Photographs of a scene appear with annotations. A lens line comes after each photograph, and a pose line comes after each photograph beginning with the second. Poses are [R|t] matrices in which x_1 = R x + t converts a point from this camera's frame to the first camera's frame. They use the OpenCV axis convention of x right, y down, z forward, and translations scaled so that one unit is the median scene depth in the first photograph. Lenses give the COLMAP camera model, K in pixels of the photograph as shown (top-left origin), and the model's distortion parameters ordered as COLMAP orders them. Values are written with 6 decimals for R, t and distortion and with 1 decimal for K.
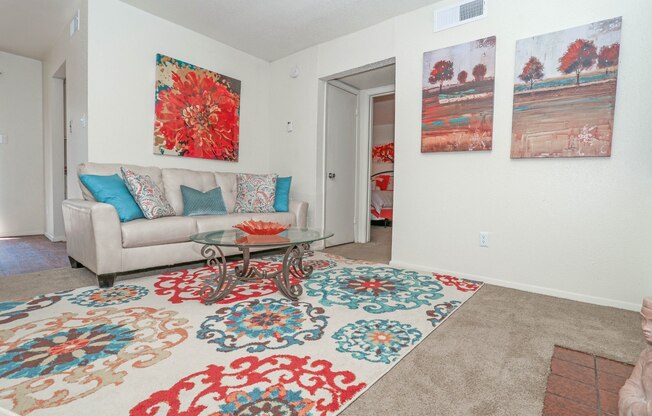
lens RADIAL K [[314.3, 0, 326.0], [0, 314.3, 208.0], [0, 0, 1]] dist [-0.082845, 0.034015]
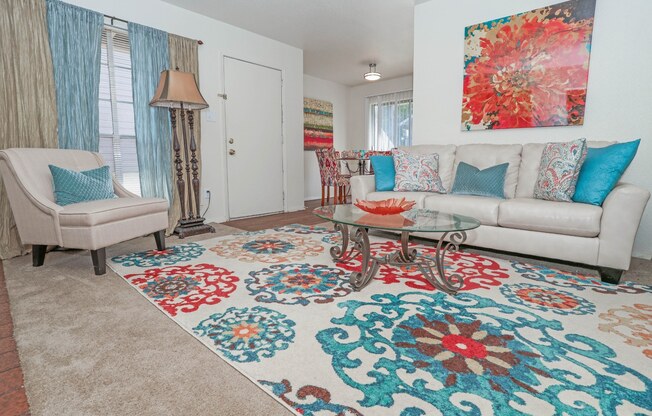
lens RADIAL K [[314.3, 0, 326.0], [0, 314.3, 208.0], [0, 0, 1]] dist [-0.082845, 0.034015]
pose [[-0.031056, 0.110870, -0.993350, 0.560430], [-0.058403, 0.991930, 0.112537, -0.018013], [0.997810, 0.061510, -0.024330, 0.695518]]
